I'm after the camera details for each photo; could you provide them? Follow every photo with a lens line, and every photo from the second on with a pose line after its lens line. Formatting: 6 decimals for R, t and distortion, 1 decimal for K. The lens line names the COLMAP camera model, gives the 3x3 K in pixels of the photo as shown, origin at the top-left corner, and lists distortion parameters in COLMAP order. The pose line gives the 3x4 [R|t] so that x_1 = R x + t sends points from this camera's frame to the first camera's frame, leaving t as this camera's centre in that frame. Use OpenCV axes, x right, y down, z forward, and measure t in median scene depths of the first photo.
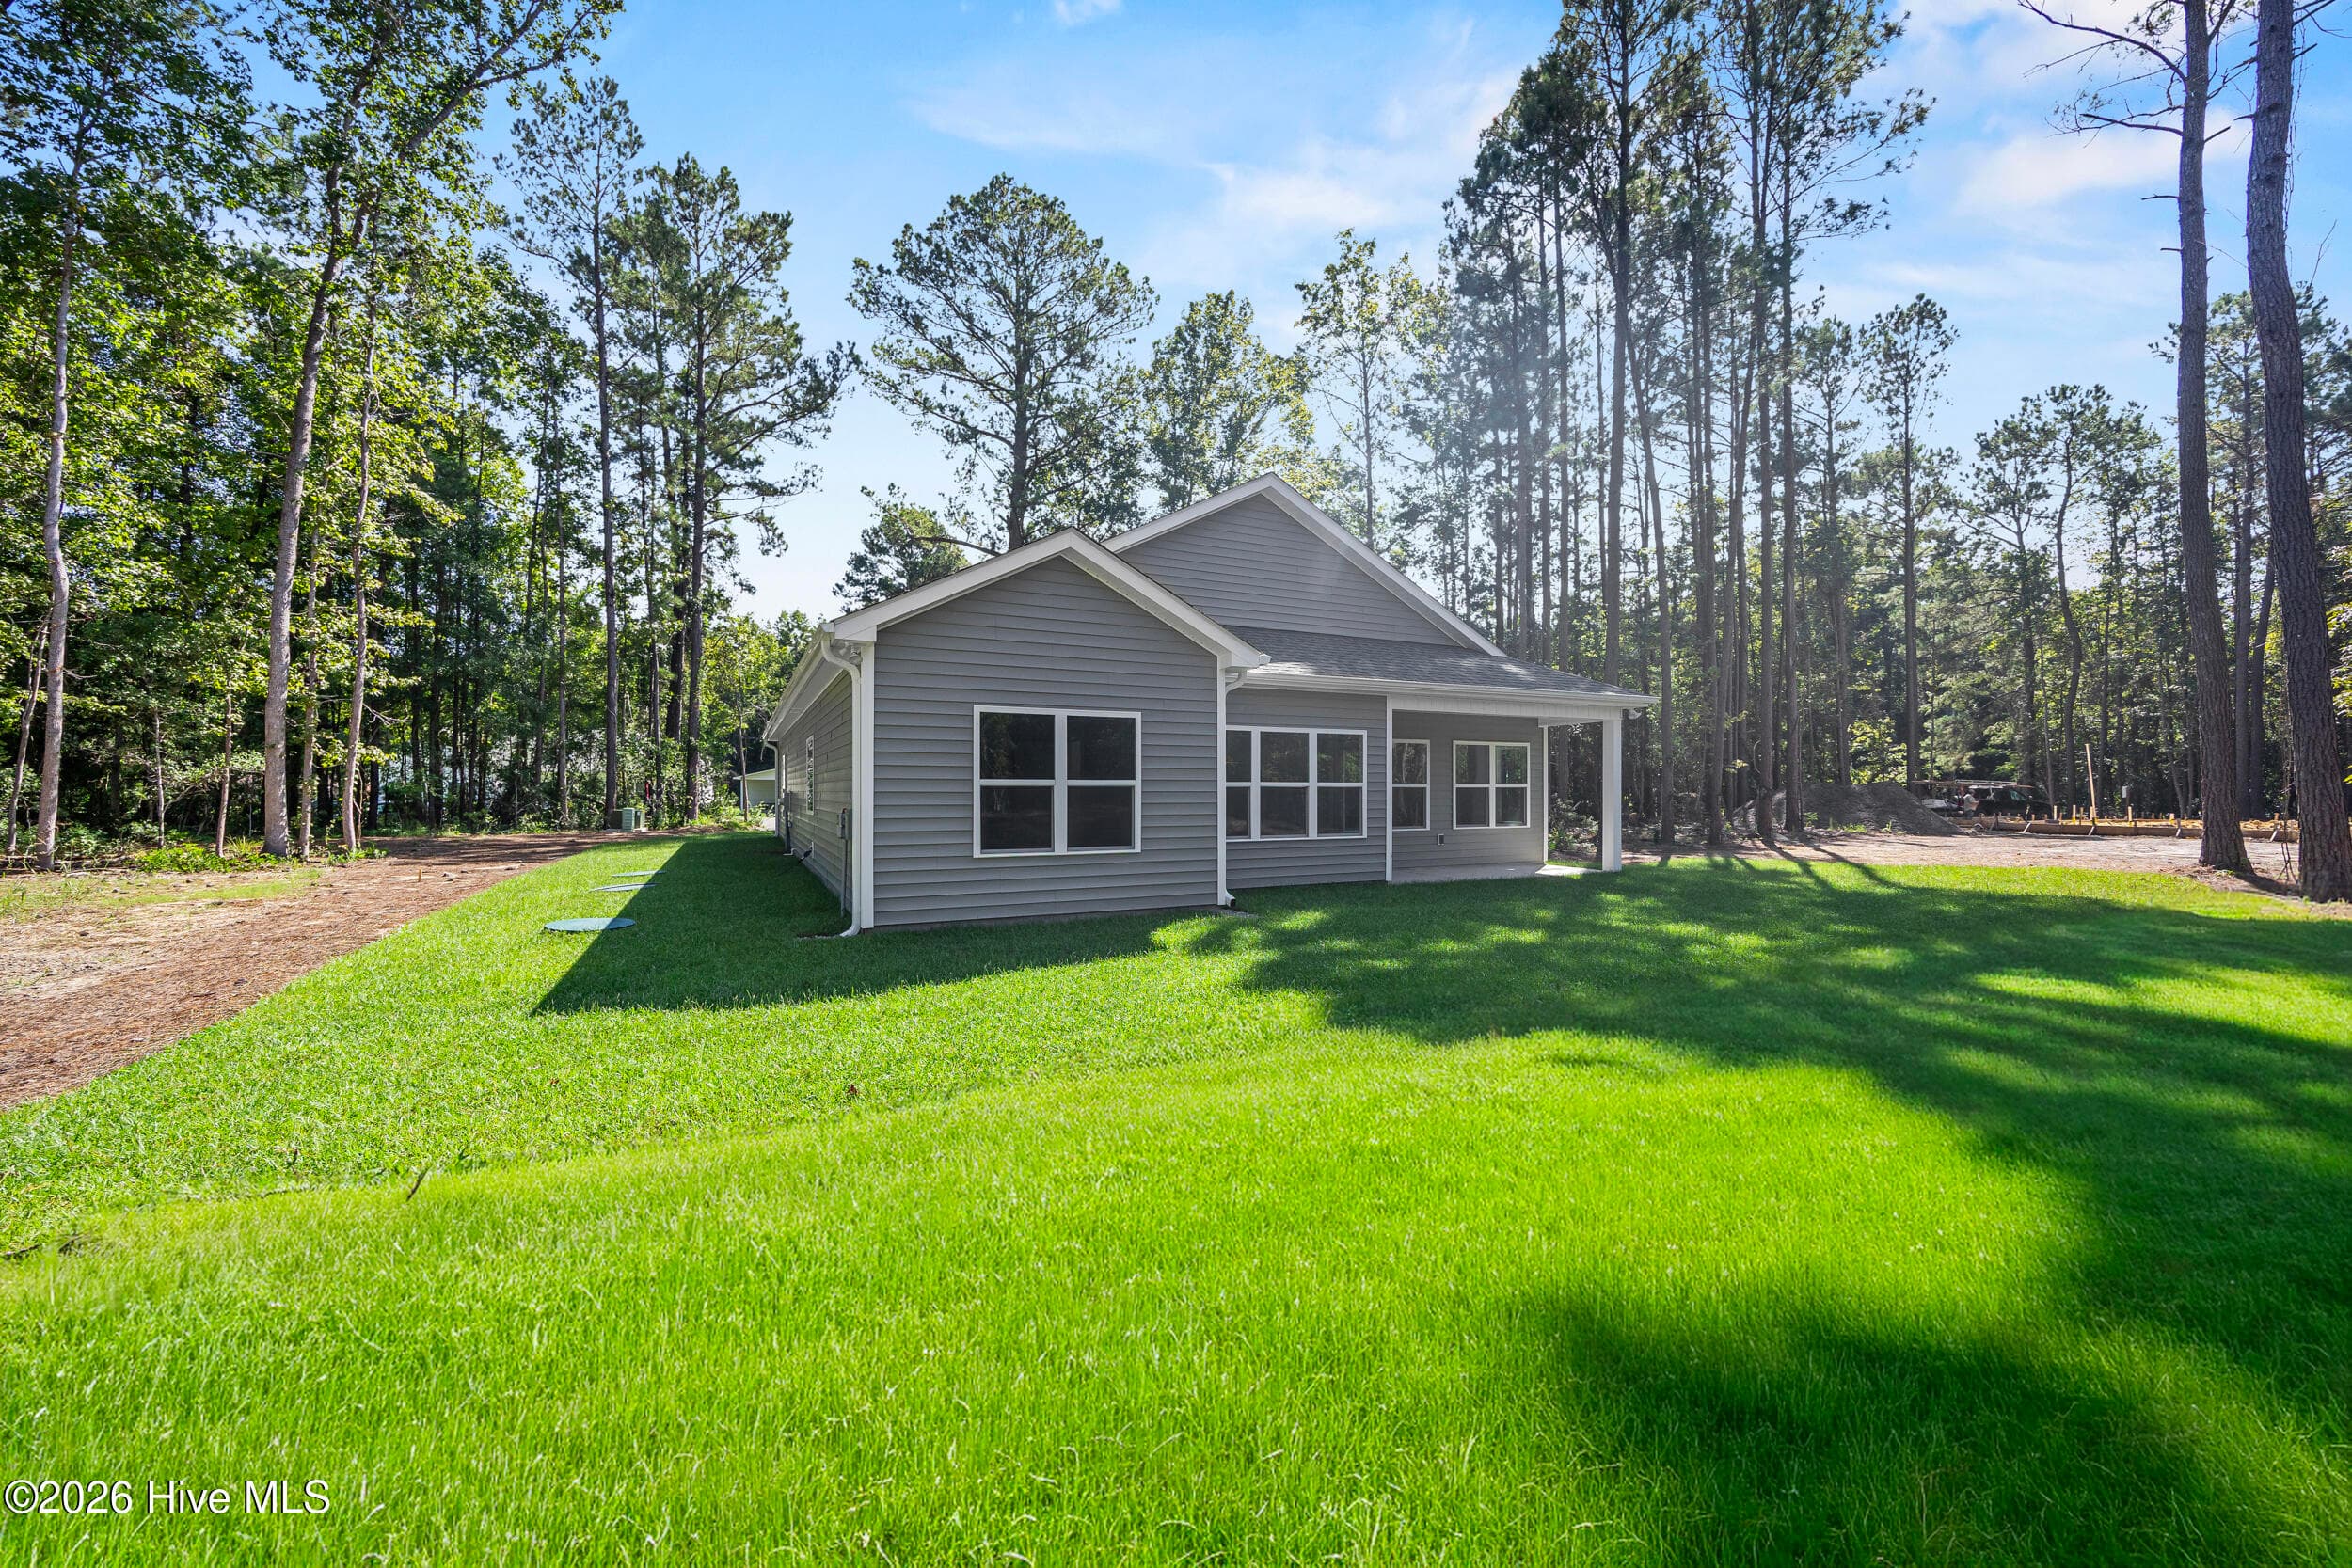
lens RADIAL K [[886.5, 0, 1166.4], [0, 886.5, 794.5], [0, 0, 1]] dist [-0.009443, 0.000087]
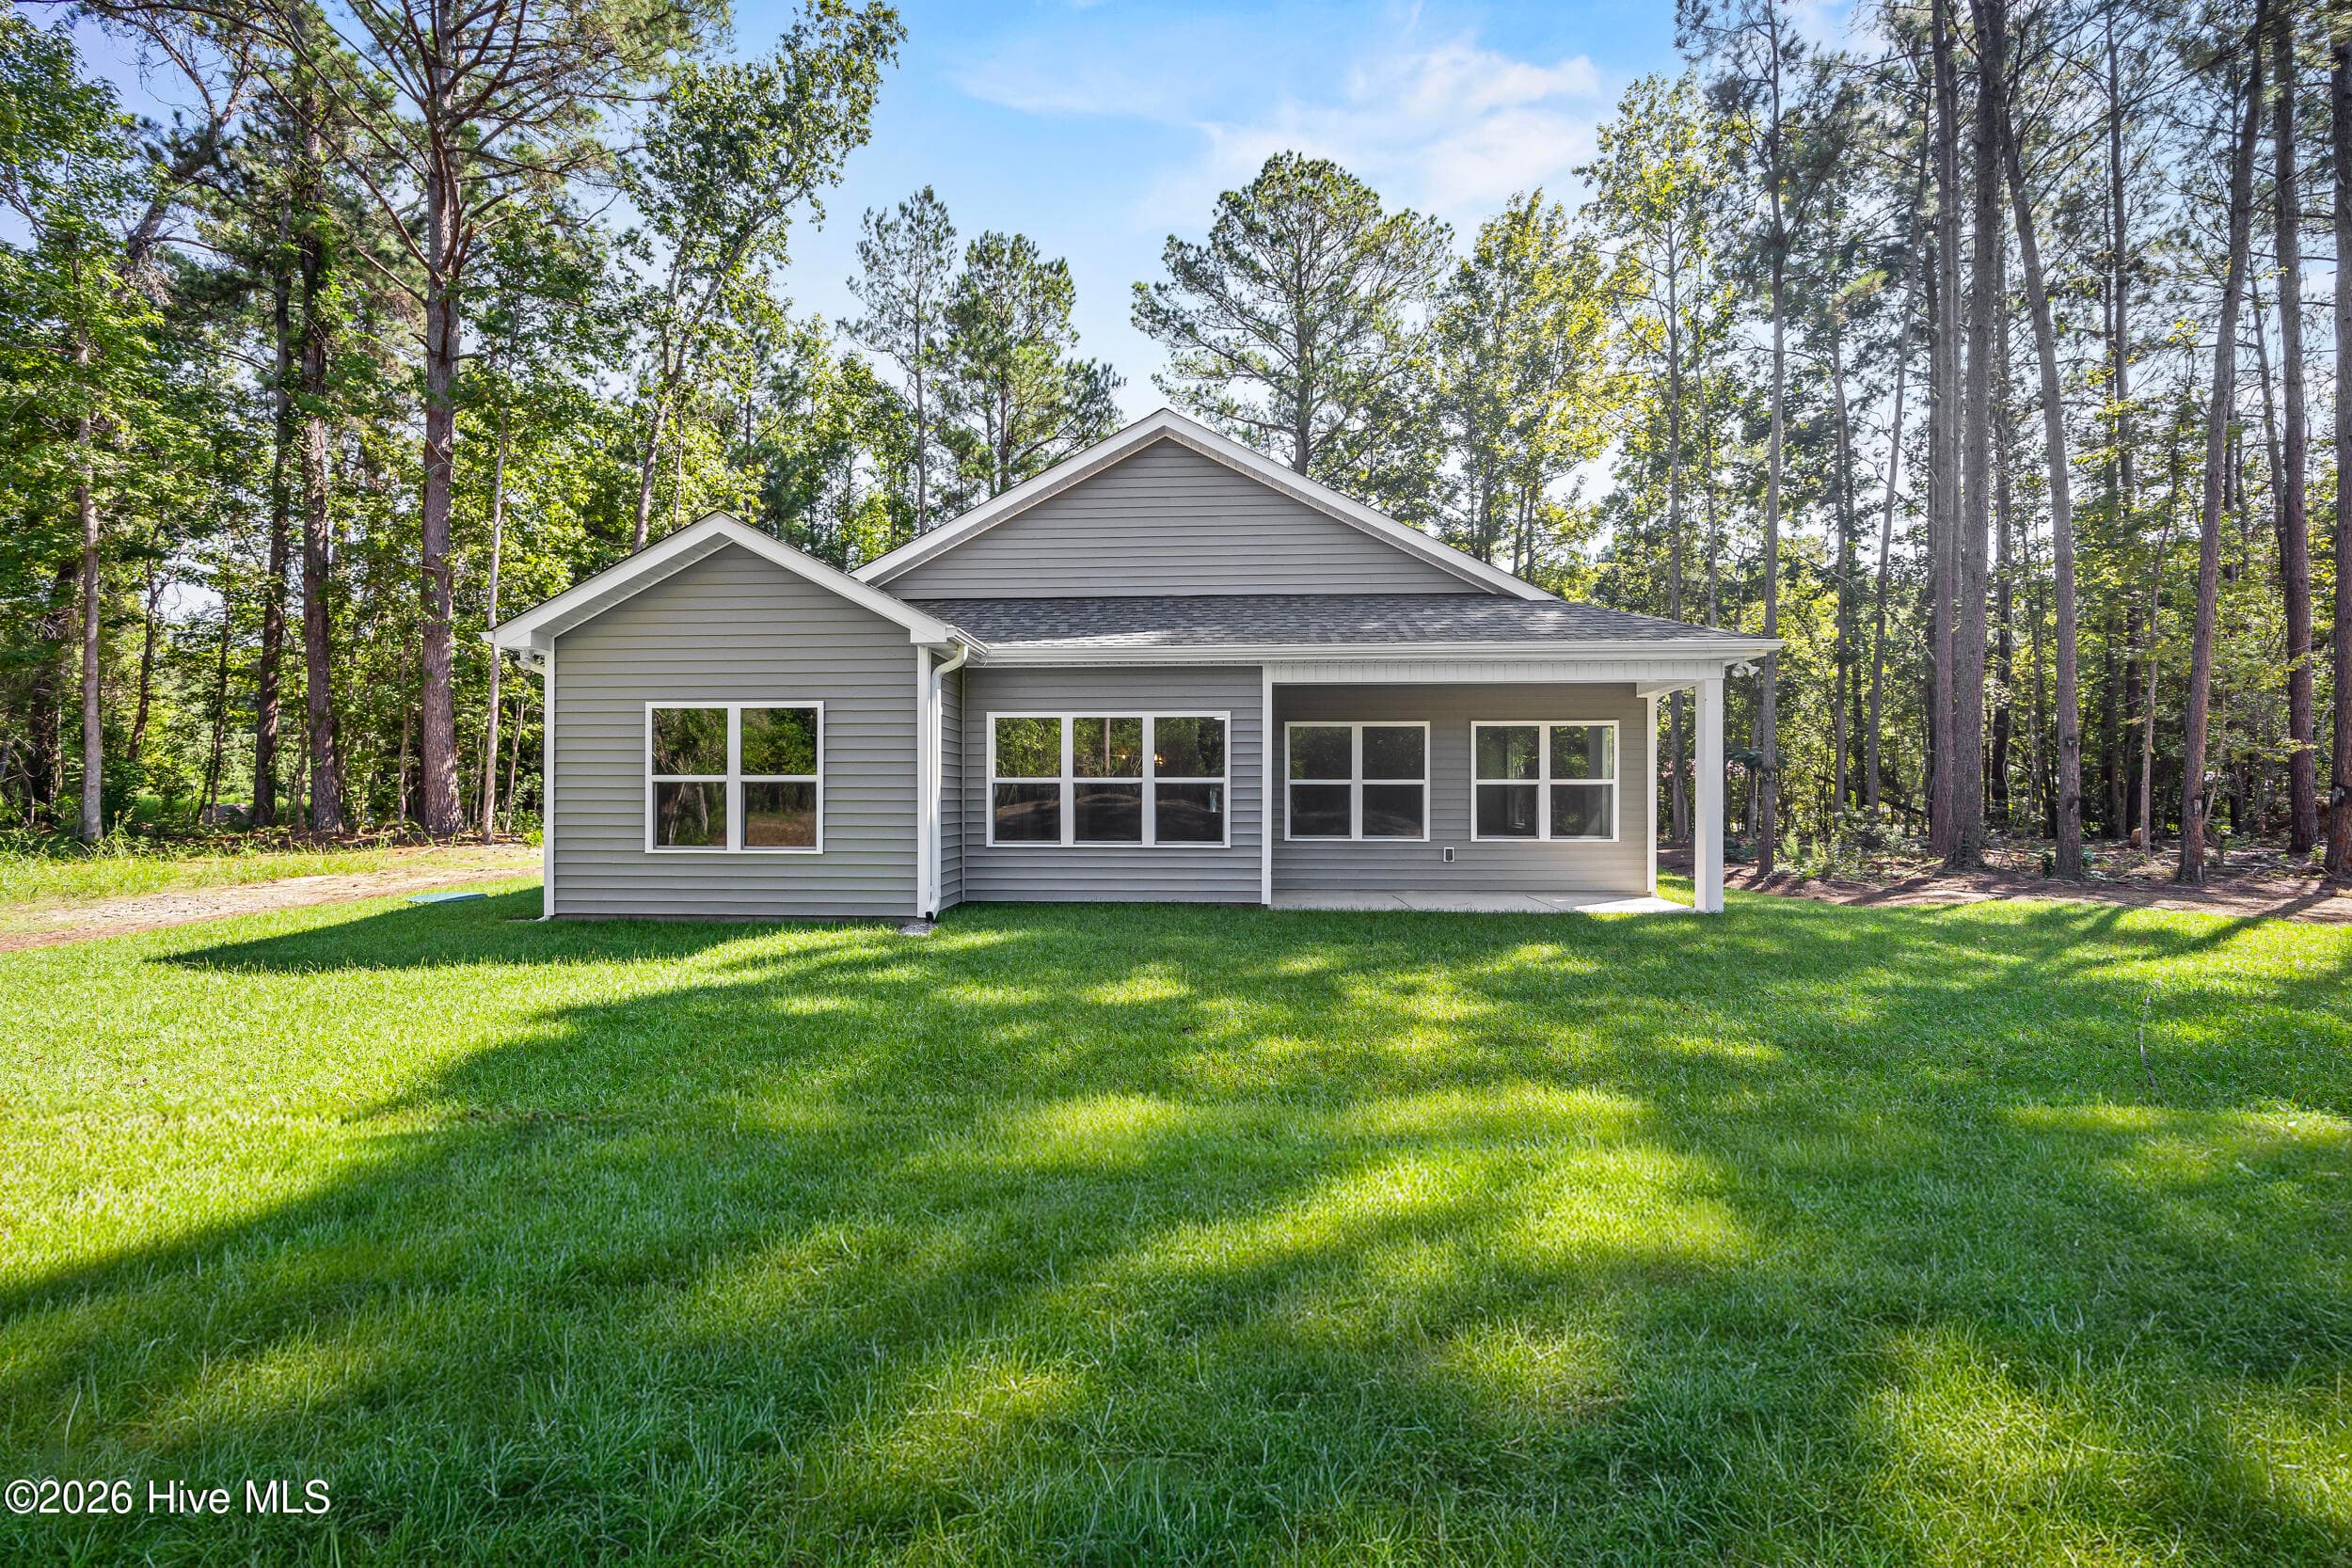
lens RADIAL K [[886.5, 0, 1168.9], [0, 886.5, 802.9], [0, 0, 1]] dist [-0.009443, 0.000087]
pose [[0.874356, 0.006680, -0.485240, 0.551427], [-0.003791, 0.999969, 0.006936, 0.003390], [0.485271, -0.004225, 0.874354, 0.283528]]
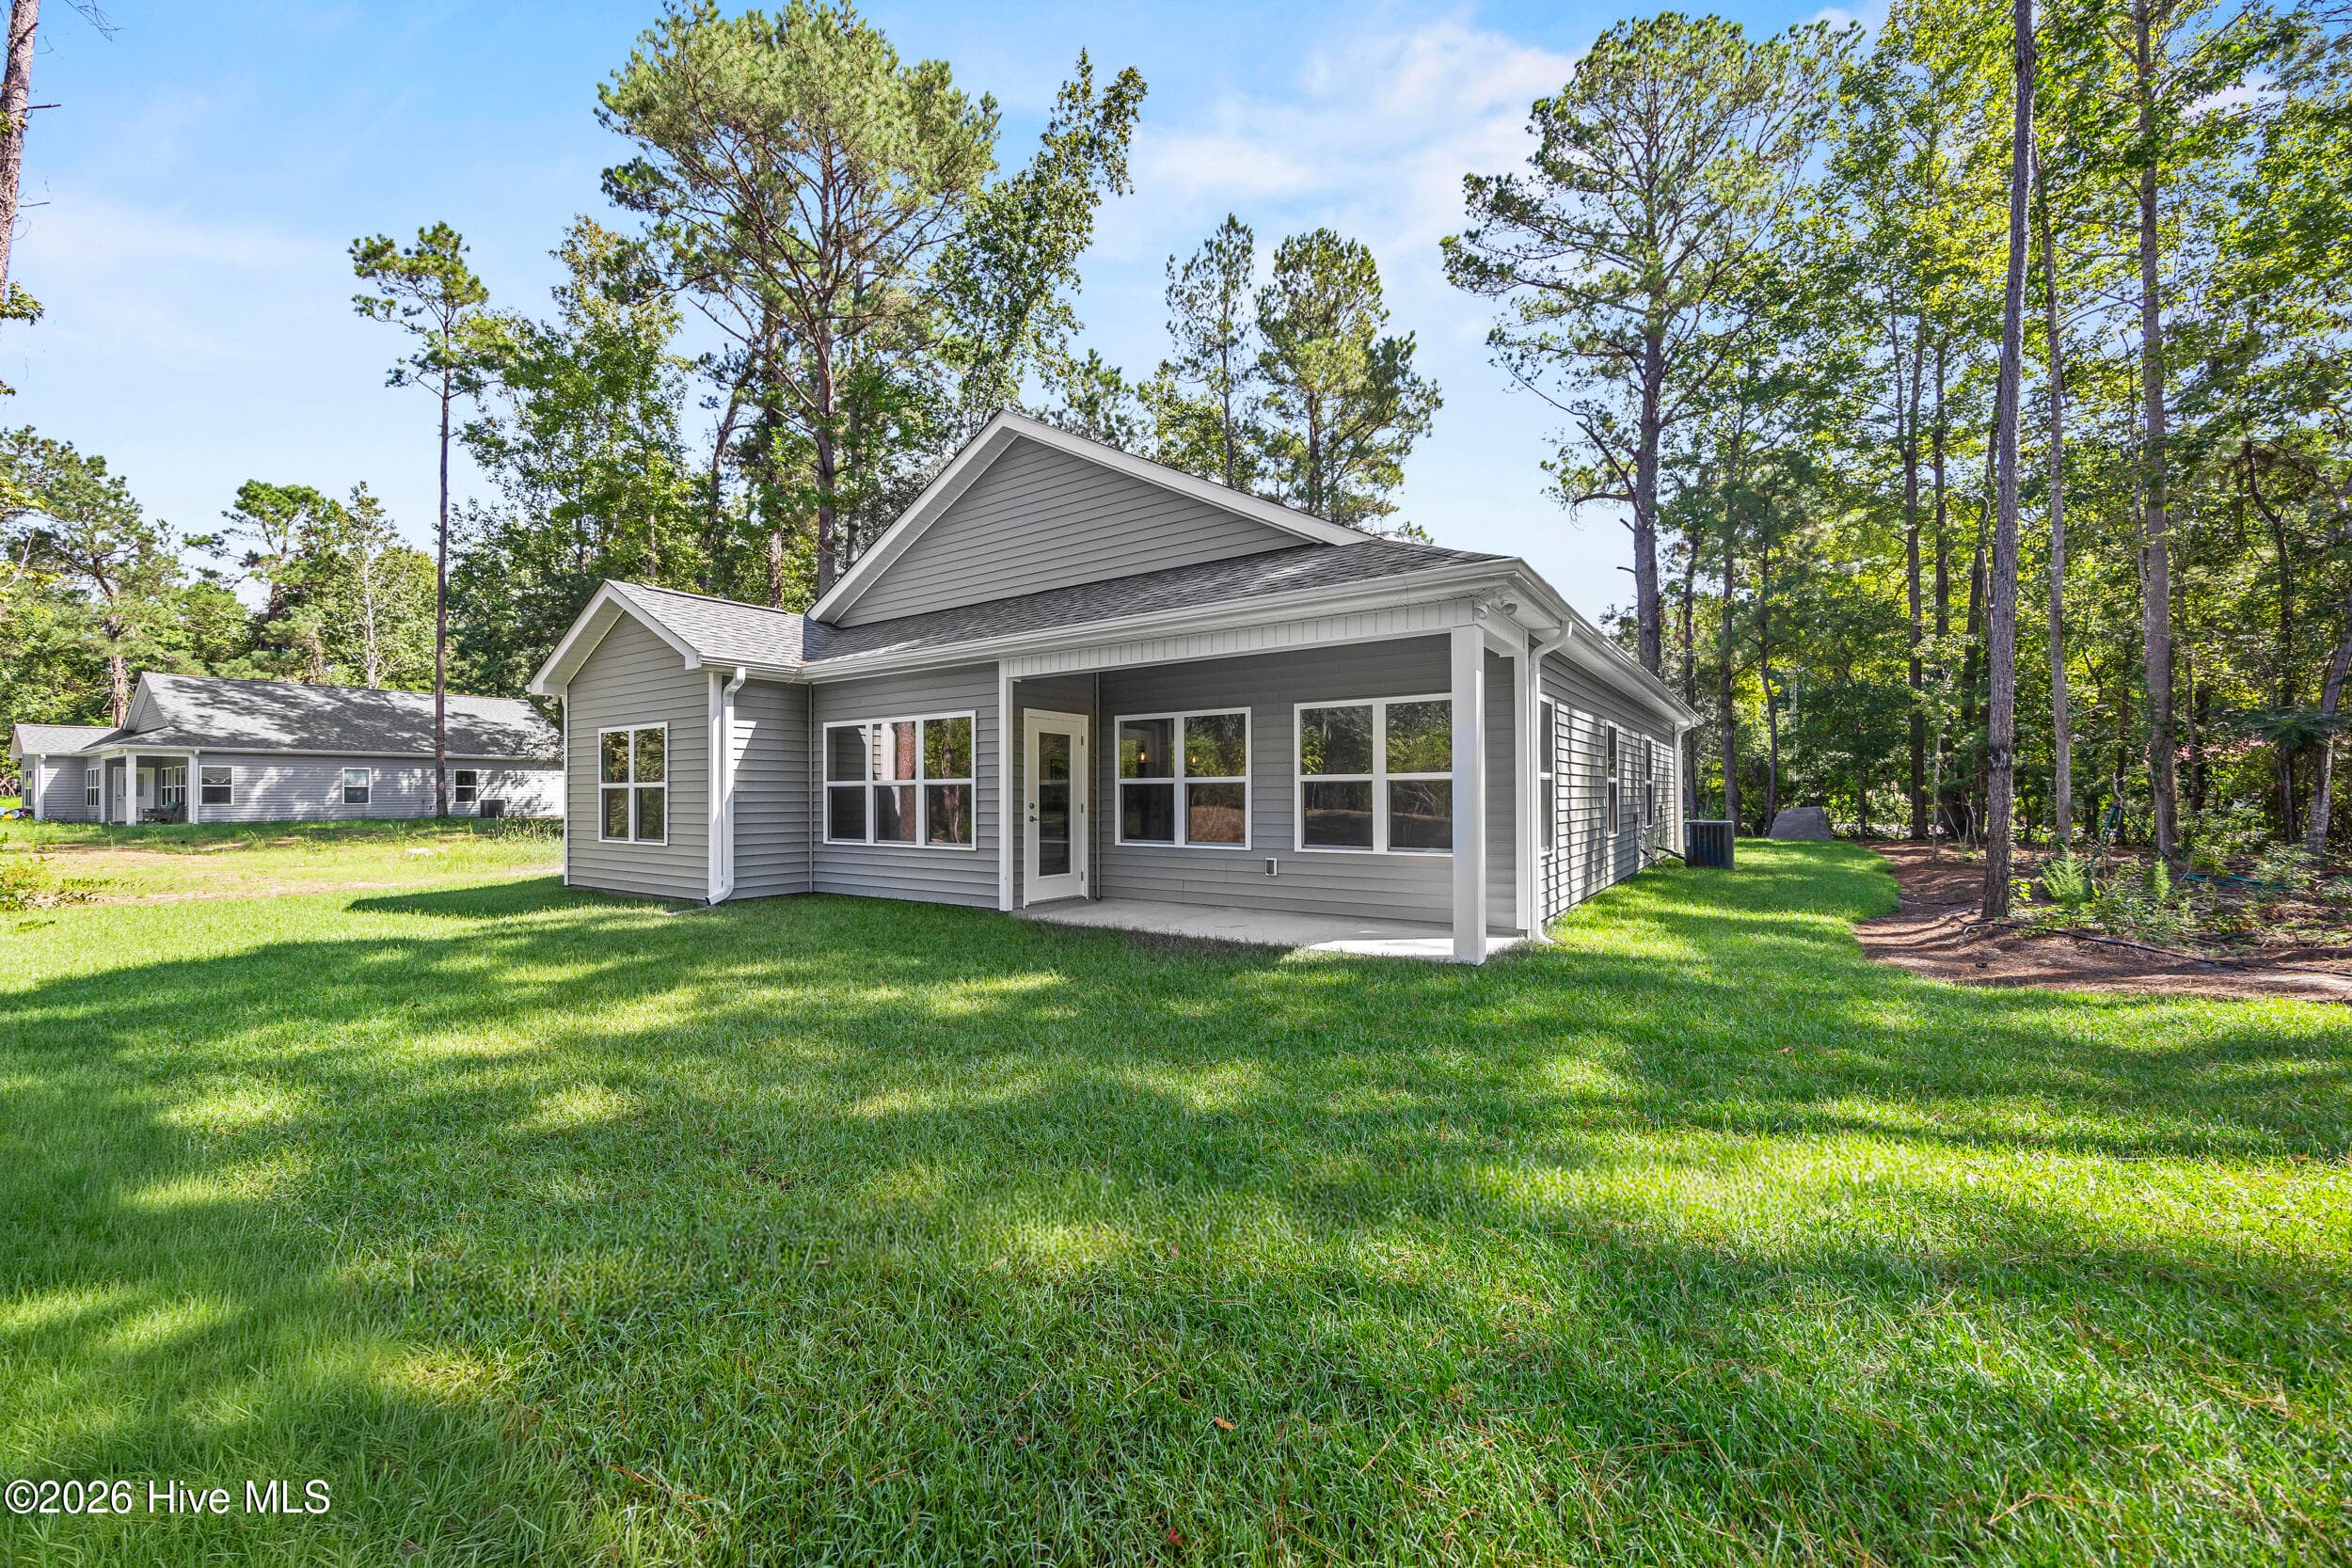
lens RADIAL K [[886.5, 0, 1153.3], [0, 886.5, 785.1], [0, 0, 1]] dist [-0.009443, 0.000087]
pose [[0.491667, -0.012113, -0.870699, 0.950532], [0.001725, 0.999915, -0.012936, 0.002130], [0.870782, 0.004859, 0.491646, 0.748147]]
